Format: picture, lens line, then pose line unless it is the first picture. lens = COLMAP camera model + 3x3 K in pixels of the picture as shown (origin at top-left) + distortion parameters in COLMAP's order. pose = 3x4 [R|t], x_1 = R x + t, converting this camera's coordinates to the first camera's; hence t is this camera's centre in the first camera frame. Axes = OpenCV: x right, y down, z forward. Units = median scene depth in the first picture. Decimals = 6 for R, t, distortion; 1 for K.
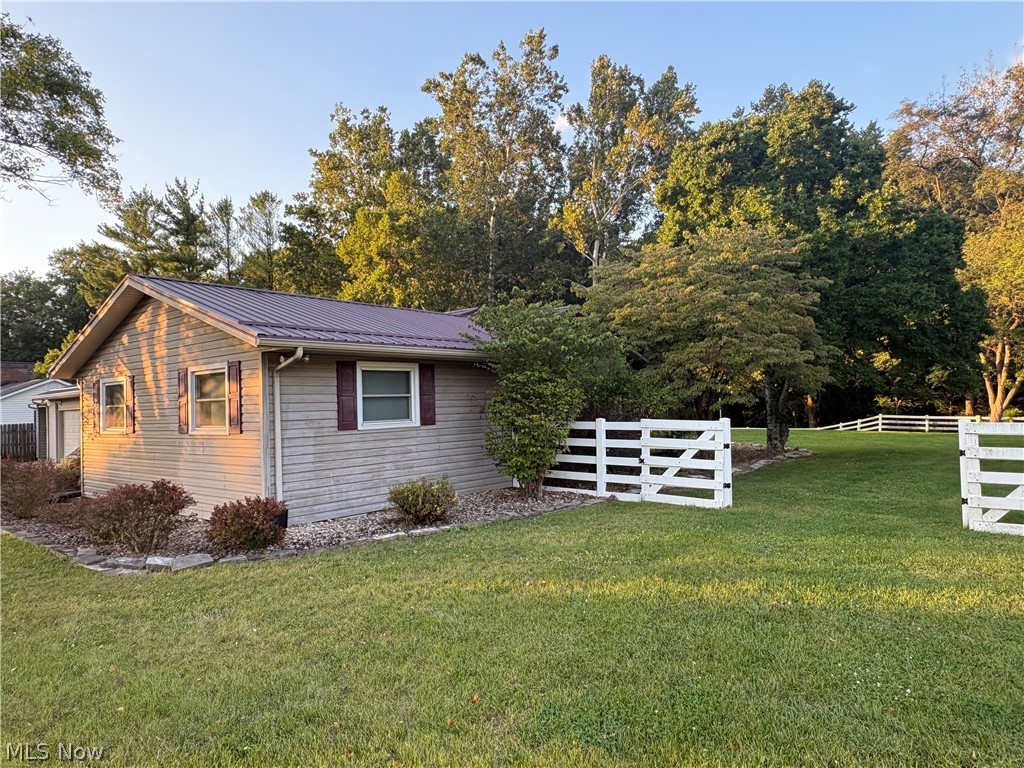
lens RADIAL K [[662.5, 0, 512.0], [0, 662.5, 384.0], [0, 0, 1]] dist [-0.002236, -0.001391]
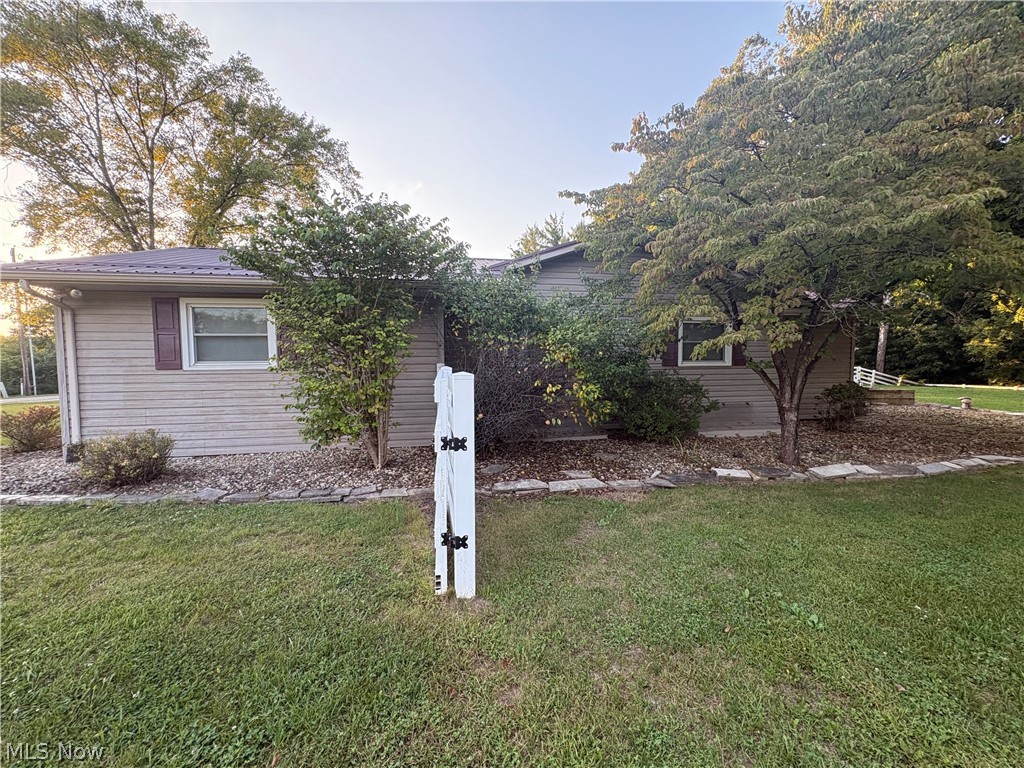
lens RADIAL K [[406.6, 0, 512.0], [0, 406.6, 384.0], [0, 0, 1]] dist [-0.000228, -0.000073]
pose [[0.756295, 0.058275, -0.651630, 0.509563], [0.006006, 0.995365, 0.095986, 0.035428], [0.654203, -0.076507, 0.752439, 0.861804]]
